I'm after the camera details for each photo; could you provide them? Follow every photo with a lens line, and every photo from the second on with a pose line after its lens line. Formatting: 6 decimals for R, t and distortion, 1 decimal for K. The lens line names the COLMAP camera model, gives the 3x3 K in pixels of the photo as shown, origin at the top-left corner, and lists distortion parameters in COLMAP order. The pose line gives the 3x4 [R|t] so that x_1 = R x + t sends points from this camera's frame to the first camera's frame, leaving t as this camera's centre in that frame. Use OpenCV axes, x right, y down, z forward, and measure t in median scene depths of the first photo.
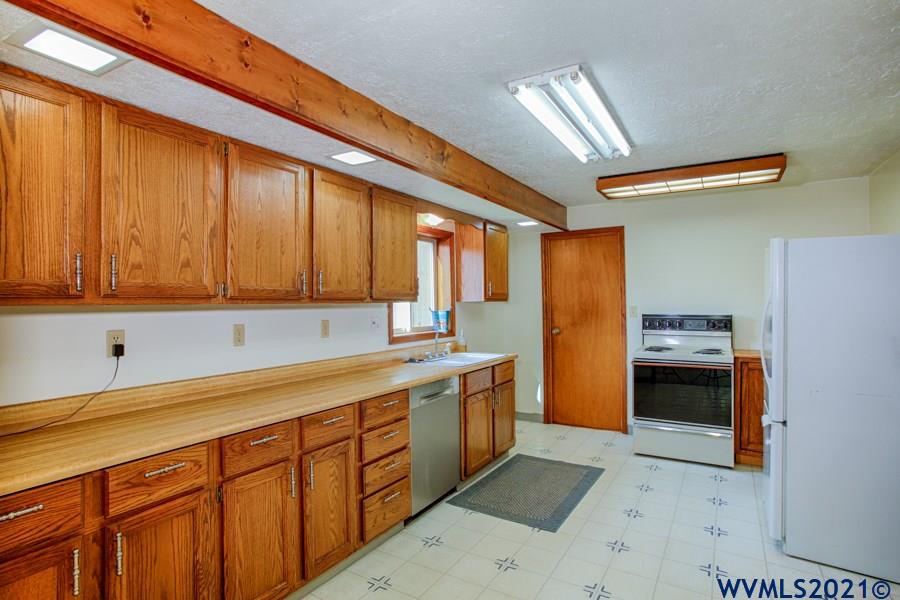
lens RADIAL K [[473.0, 0, 450.0], [0, 473.0, 300.0], [0, 0, 1]] dist [-0.001714, -0.000083]
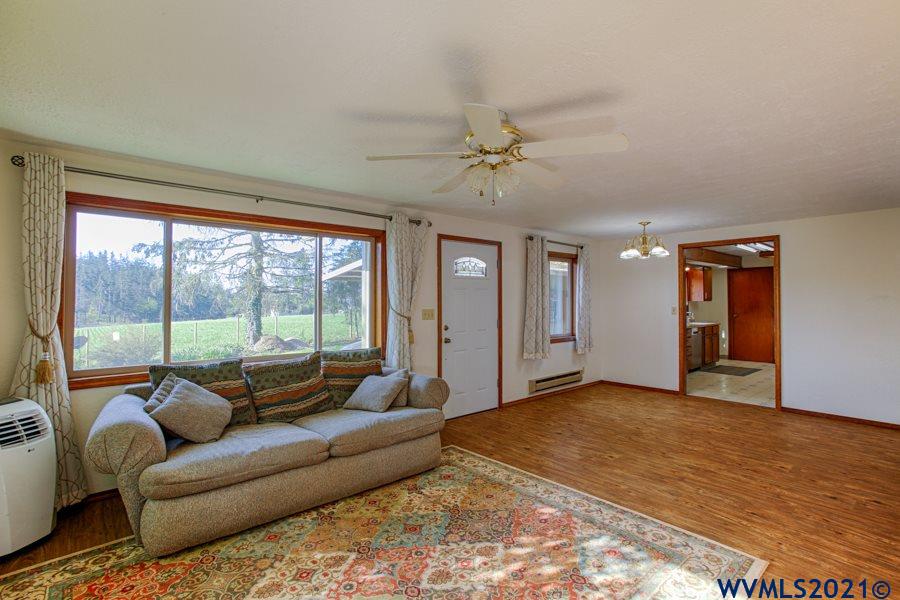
lens RADIAL K [[433.5, 0, 450.0], [0, 433.5, 300.0], [0, 0, 1]] dist [0.000353, 0.000121]
pose [[0.954811, 0.006024, -0.297153, -0.601130], [-0.003939, 0.999963, 0.007613, -0.017981], [0.297188, -0.006098, 0.954800, -1.763664]]
